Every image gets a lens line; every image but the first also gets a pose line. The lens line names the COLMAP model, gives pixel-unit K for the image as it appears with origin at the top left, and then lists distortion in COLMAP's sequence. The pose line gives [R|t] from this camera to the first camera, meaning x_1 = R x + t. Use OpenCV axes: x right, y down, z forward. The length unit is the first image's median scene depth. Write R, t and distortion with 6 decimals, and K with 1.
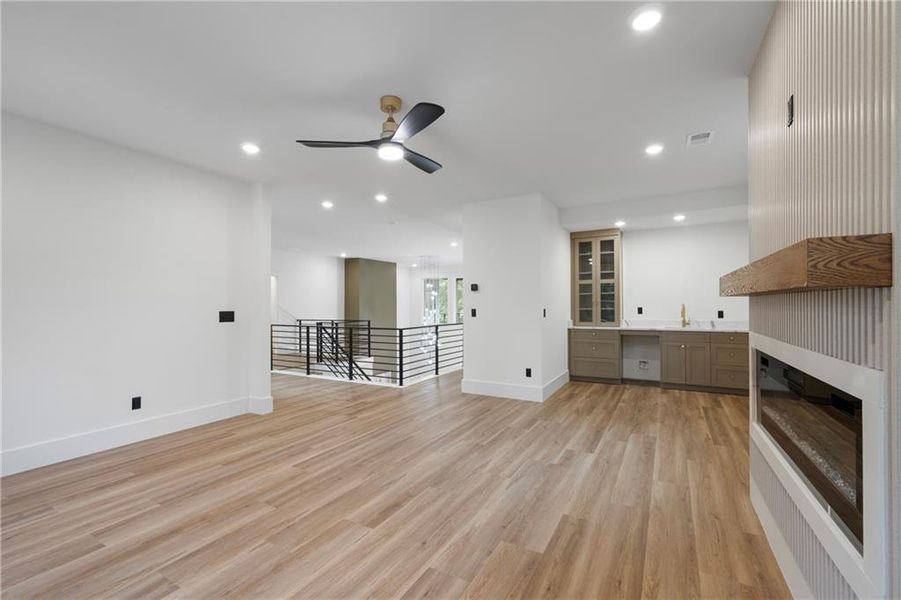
lens RADIAL K [[390.8, 0, 454.7], [0, 390.8, 299.2], [0, 0, 1]] dist [-0.000739, -0.000317]
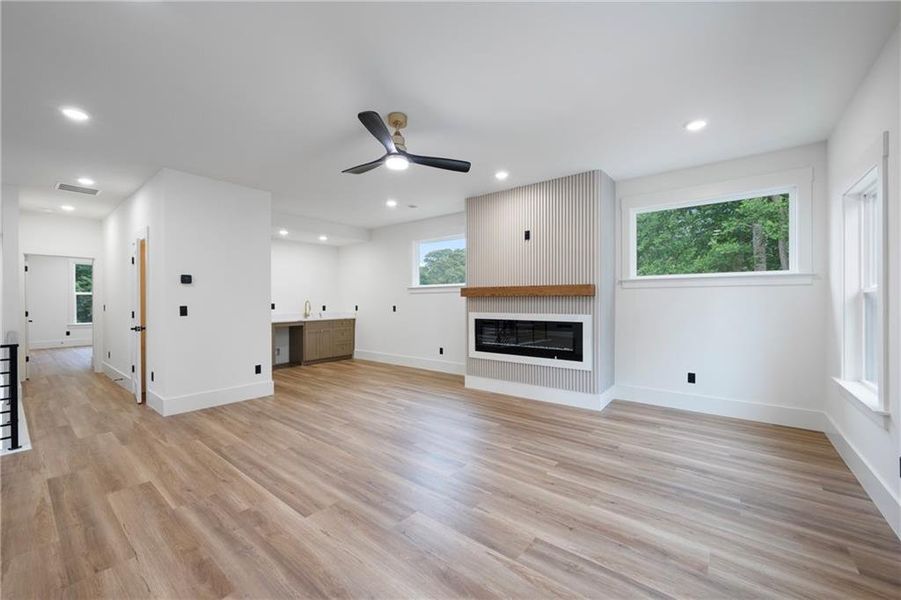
lens RADIAL K [[354.4, 0, 451.9], [0, 354.4, 302.2], [0, 0, 1]] dist [-0.001326, -0.000270]
pose [[0.161430, -0.001906, 0.986882, -0.912588], [-0.007102, 0.999970, 0.003093, 0.016501], [-0.986859, -0.007508, 0.161412, 0.551590]]
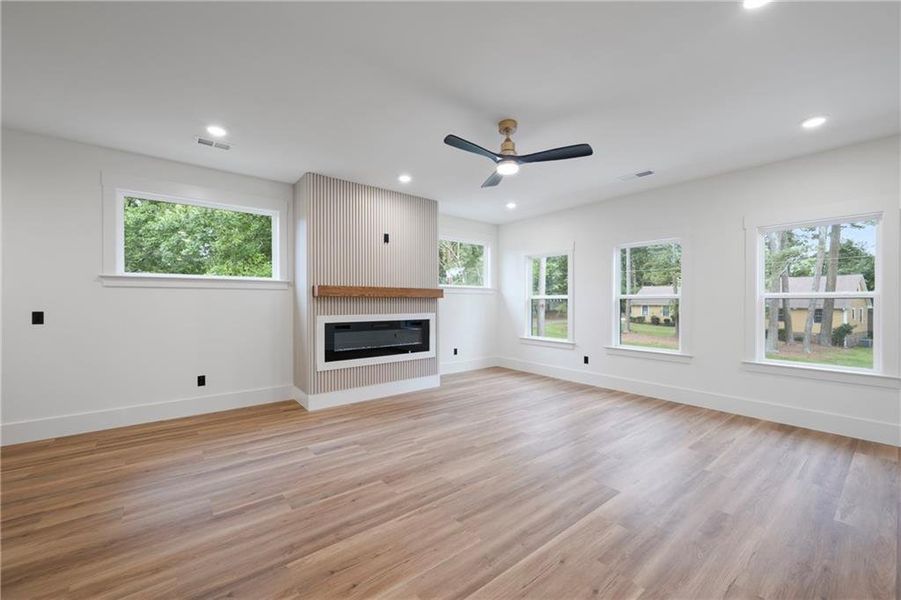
lens RADIAL K [[354.4, 0, 455.4], [0, 354.4, 303.4], [0, 0, 1]] dist [-0.001326, -0.000270]
pose [[-0.925883, -0.000117, 0.377810, -0.332521], [-0.002317, 0.999983, -0.005368, 0.025893], [-0.377803, -0.005845, -0.925867, 1.628705]]
